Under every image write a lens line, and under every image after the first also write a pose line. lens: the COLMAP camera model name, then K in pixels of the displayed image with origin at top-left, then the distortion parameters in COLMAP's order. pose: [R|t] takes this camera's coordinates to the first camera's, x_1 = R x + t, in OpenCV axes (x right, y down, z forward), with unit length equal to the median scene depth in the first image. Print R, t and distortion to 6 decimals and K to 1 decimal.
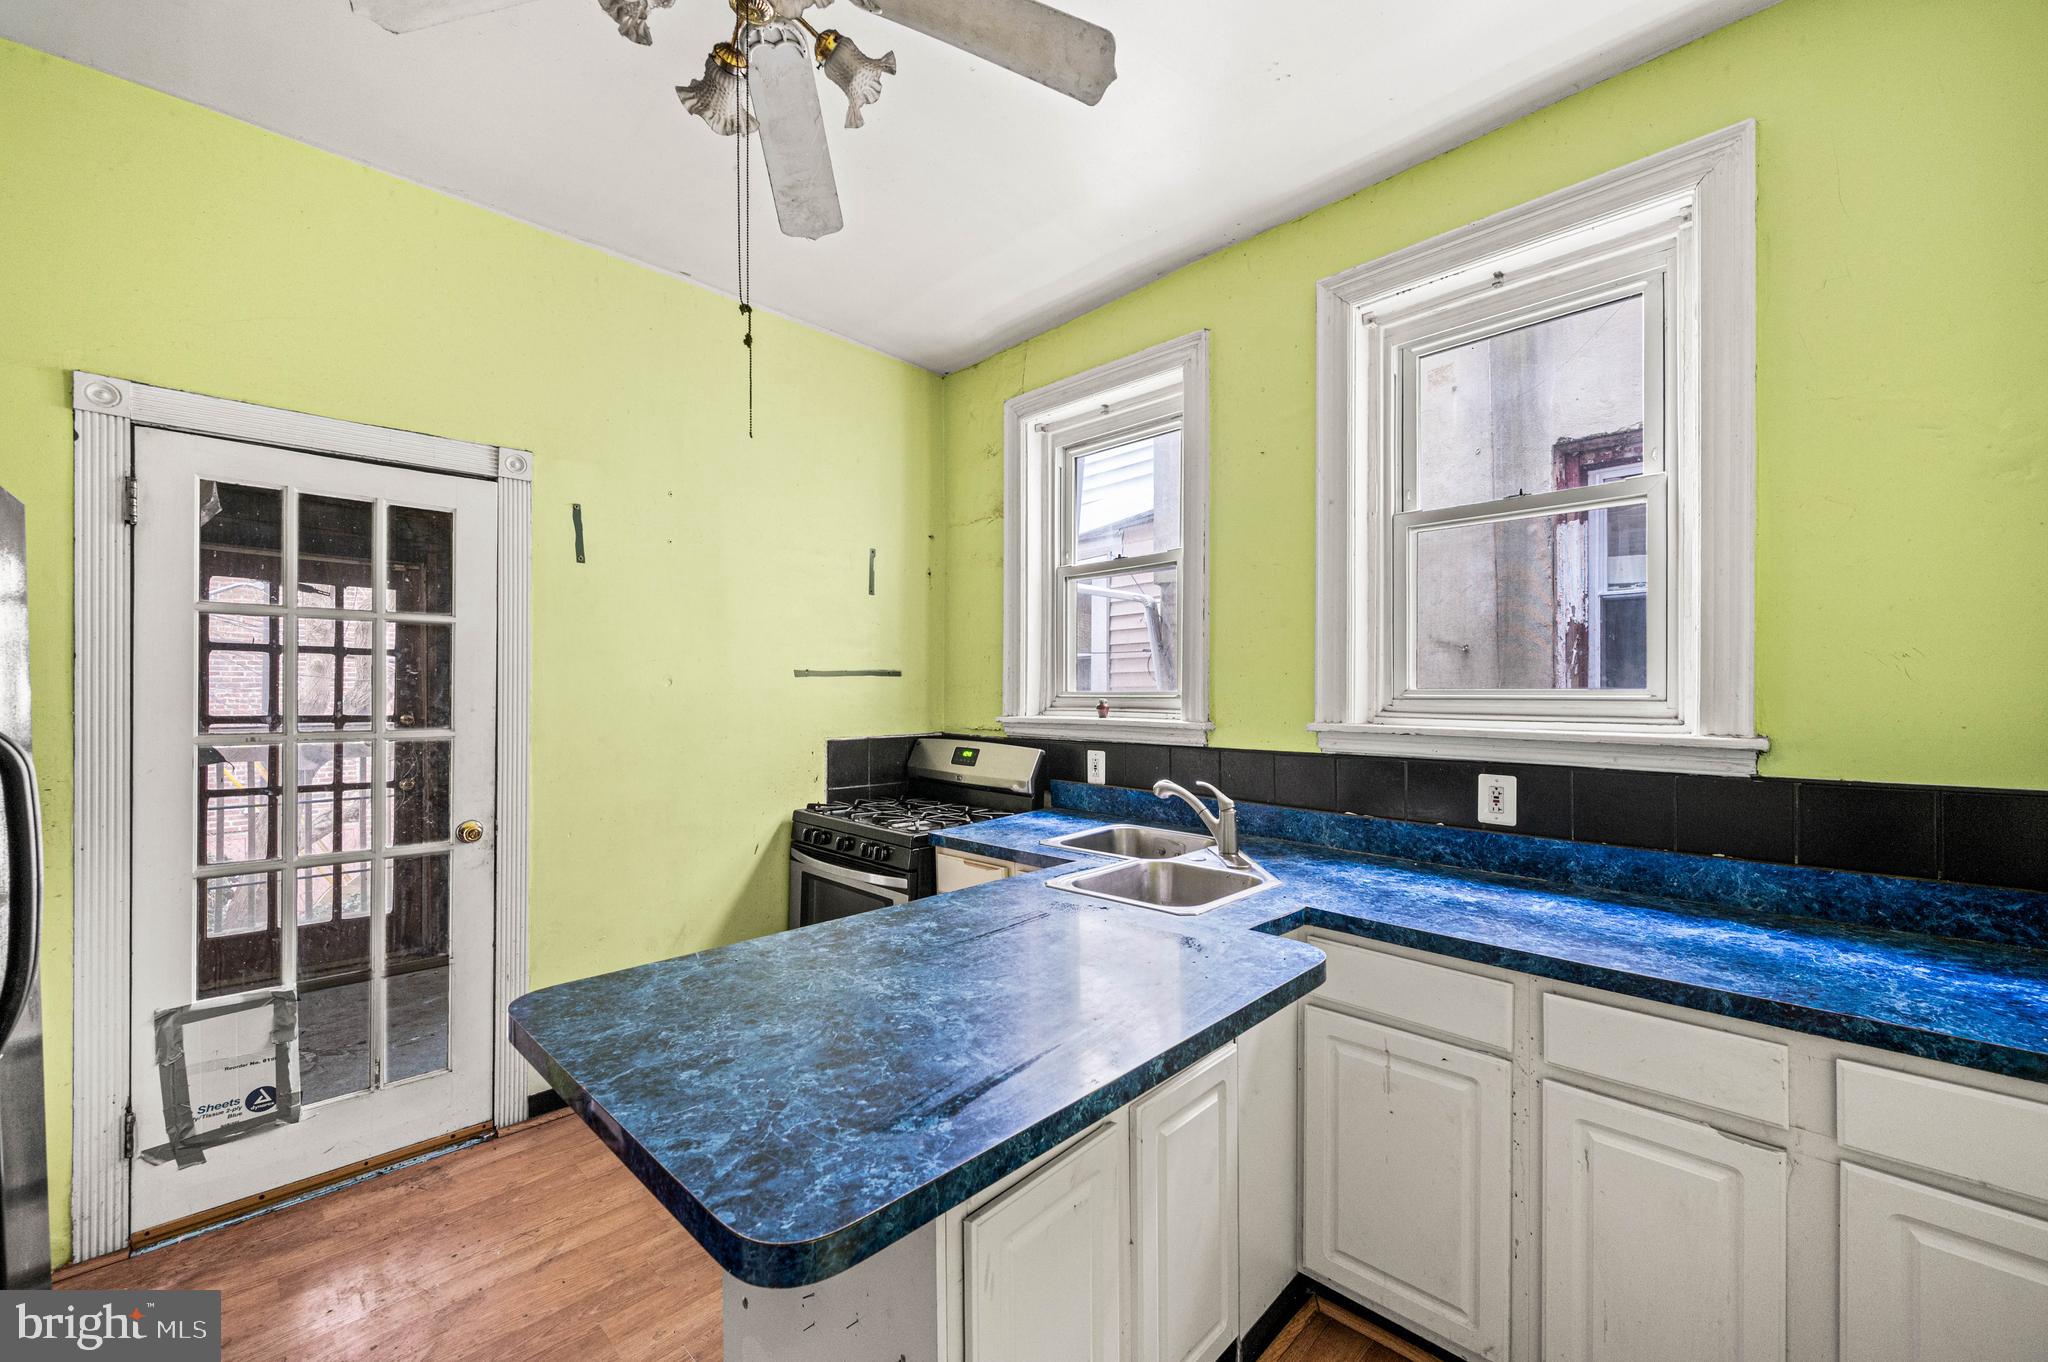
lens RADIAL K [[819.0, 0, 1033.4], [0, 819.0, 688.1], [0, 0, 1]] dist [-0.001677, 0.000098]
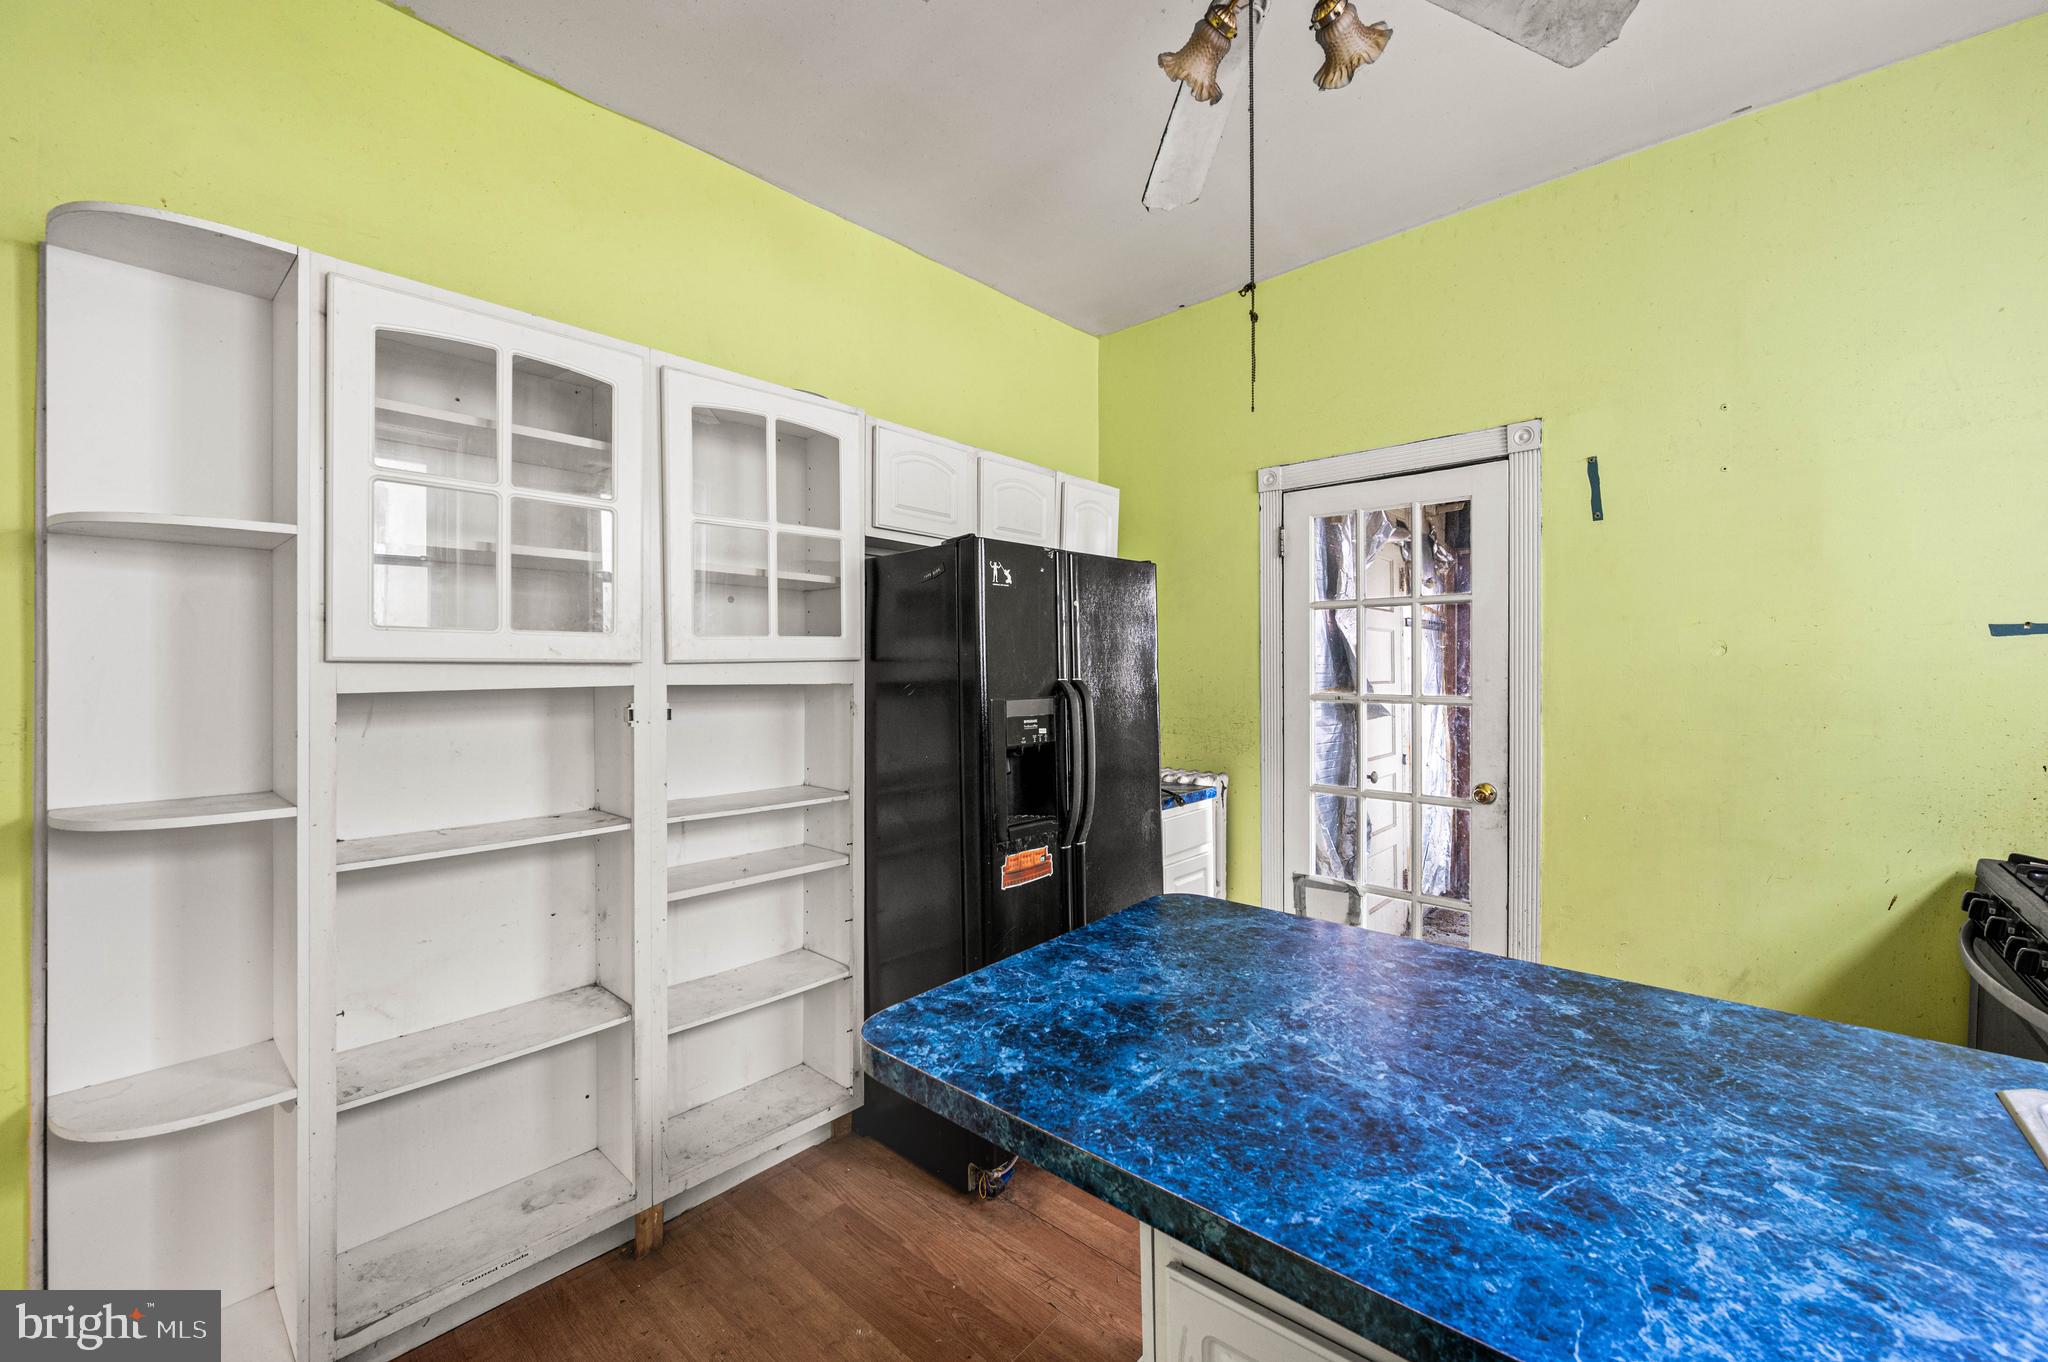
lens RADIAL K [[808.7, 0, 1030.1], [0, 808.7, 669.6], [0, 0, 1]] dist [-0.001964, -0.000068]
pose [[0.046517, 0.004890, -0.998906, 0.472729], [0.006761, 0.999964, 0.005210, 0.004840], [0.998895, -0.006996, 0.046483, 0.494711]]
